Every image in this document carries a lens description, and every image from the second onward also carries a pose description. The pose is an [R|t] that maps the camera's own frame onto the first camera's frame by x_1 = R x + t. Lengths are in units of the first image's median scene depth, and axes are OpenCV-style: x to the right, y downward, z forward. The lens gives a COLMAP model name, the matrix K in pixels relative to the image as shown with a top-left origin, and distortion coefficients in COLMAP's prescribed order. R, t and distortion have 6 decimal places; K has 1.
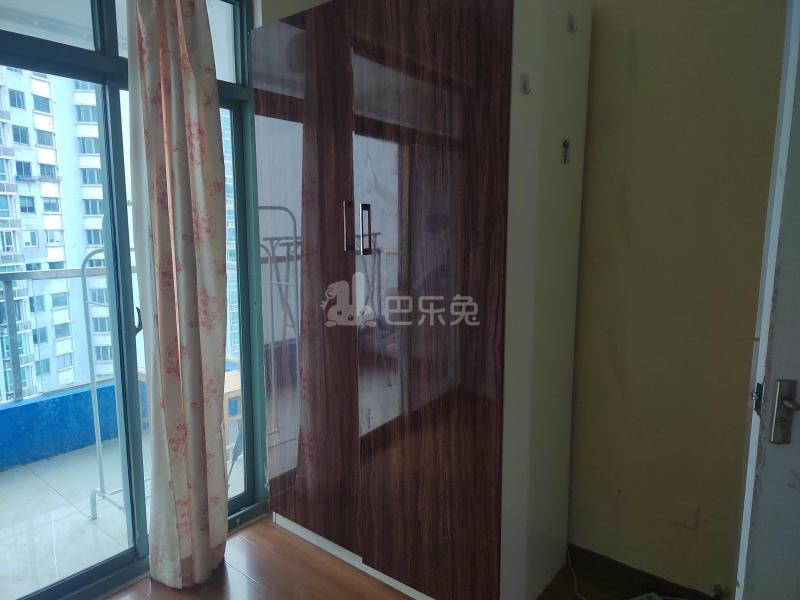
lens RADIAL K [[543.7, 0, 401.4], [0, 543.7, 301.4], [0, 0, 1]] dist [0.023955, -0.002399]
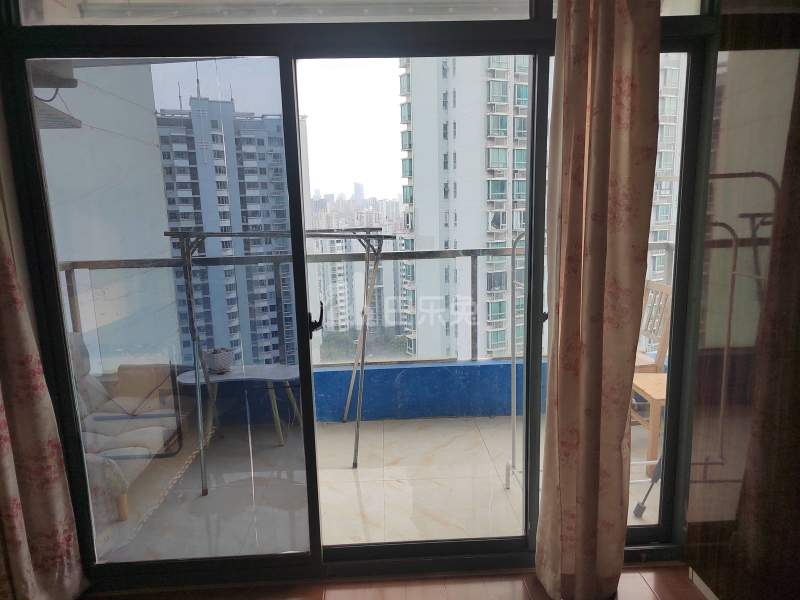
lens RADIAL K [[543.7, 0, 401.4], [0, 543.7, 301.4], [0, 0, 1]] dist [0.023955, -0.002399]
pose [[0.666780, 0.109202, -0.737210, 0.039121], [-0.077324, 0.994005, 0.077304, -0.027399], [0.741232, 0.005460, 0.671227, 0.192543]]
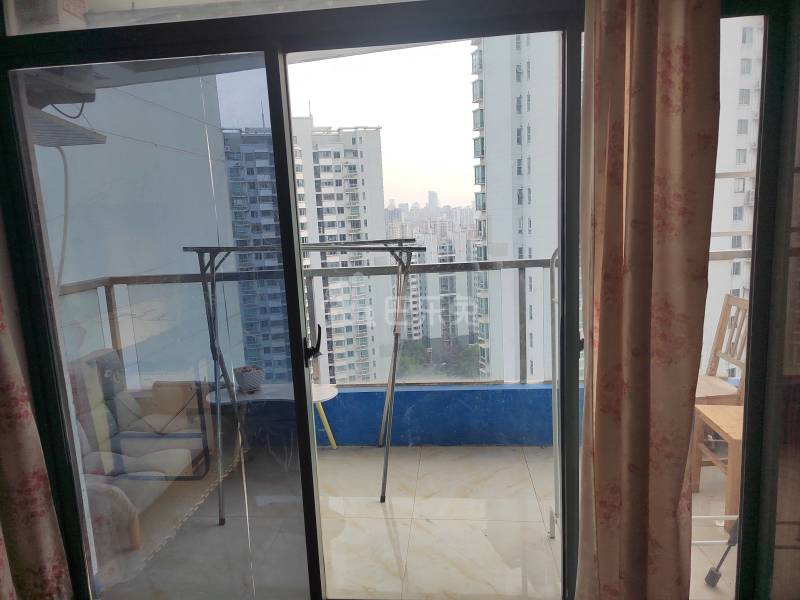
lens RADIAL K [[543.9, 0, 400.0], [0, 543.9, 300.0], [0, 0, 1]] dist [0.015239, -0.002838]
pose [[0.557605, 0.095964, -0.824540, 0.004483], [-0.067343, 0.995251, 0.070291, -0.048607], [0.827370, 0.016332, 0.561420, 0.355389]]
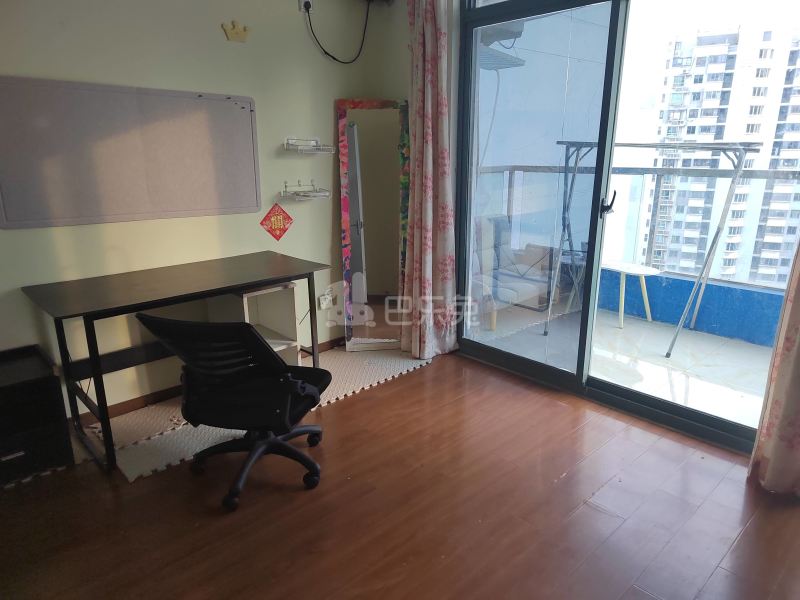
lens RADIAL K [[542.3, 0, 398.4], [0, 542.3, 298.8], [0, 0, 1]] dist [0.041927, -0.000149]
pose [[-0.140248, 0.269123, -0.952840, 0.569231], [-0.141586, 0.947010, 0.288316, -0.003570], [0.979941, 0.175344, -0.094712, 0.392279]]
